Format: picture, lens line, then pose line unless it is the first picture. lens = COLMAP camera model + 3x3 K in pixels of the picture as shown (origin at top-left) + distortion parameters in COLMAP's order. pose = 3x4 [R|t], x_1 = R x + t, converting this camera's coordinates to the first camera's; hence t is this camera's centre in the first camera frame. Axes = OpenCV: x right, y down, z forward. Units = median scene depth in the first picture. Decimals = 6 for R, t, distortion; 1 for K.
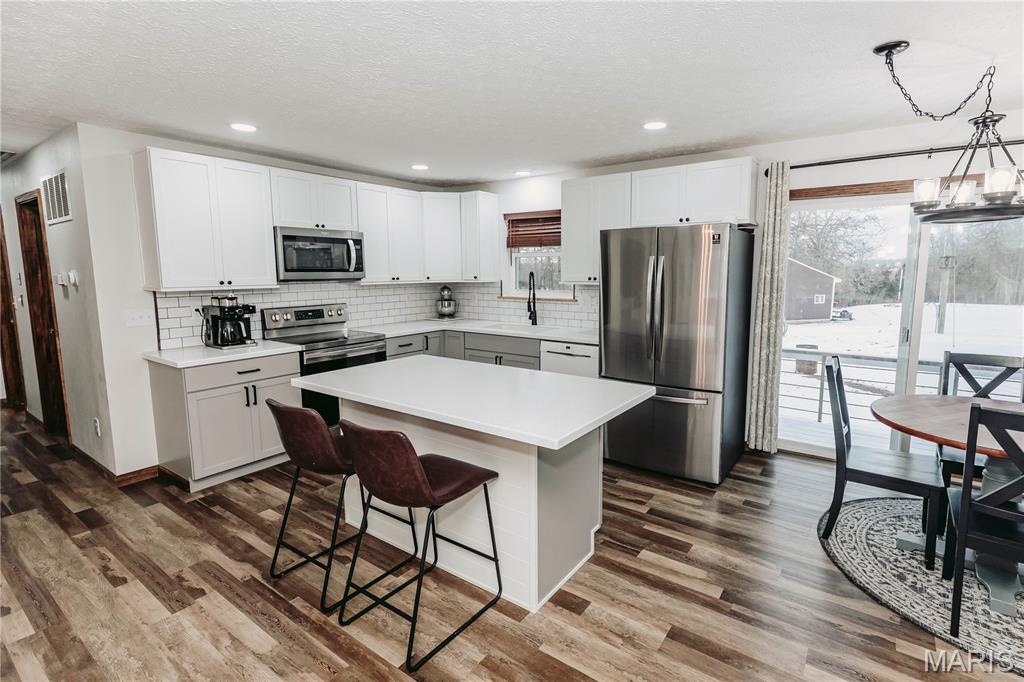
lens RADIAL K [[483.0, 0, 540.4], [0, 483.0, 329.4], [0, 0, 1]] dist [0.003596, 0.000418]
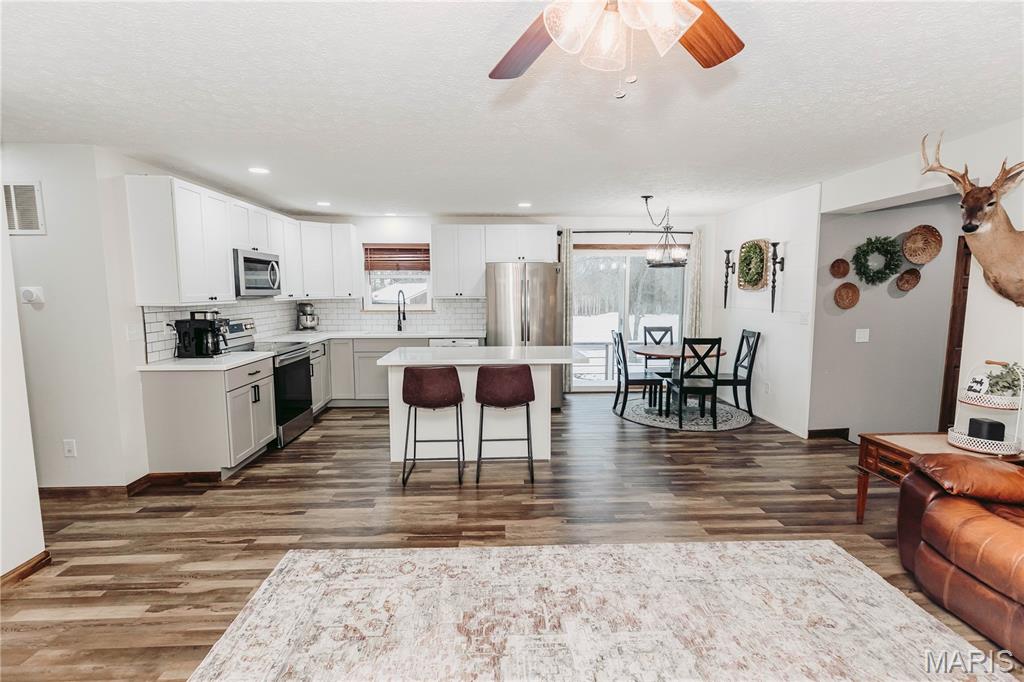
lens RADIAL K [[483.4, 0, 513.2], [0, 483.4, 343.4], [0, 0, 1]] dist [0.004789, -0.000317]
pose [[0.803070, -0.066388, 0.592175, -0.714043], [0.075235, 0.997118, 0.009756, 0.045951], [-0.591116, 0.036718, 0.805750, -0.295336]]
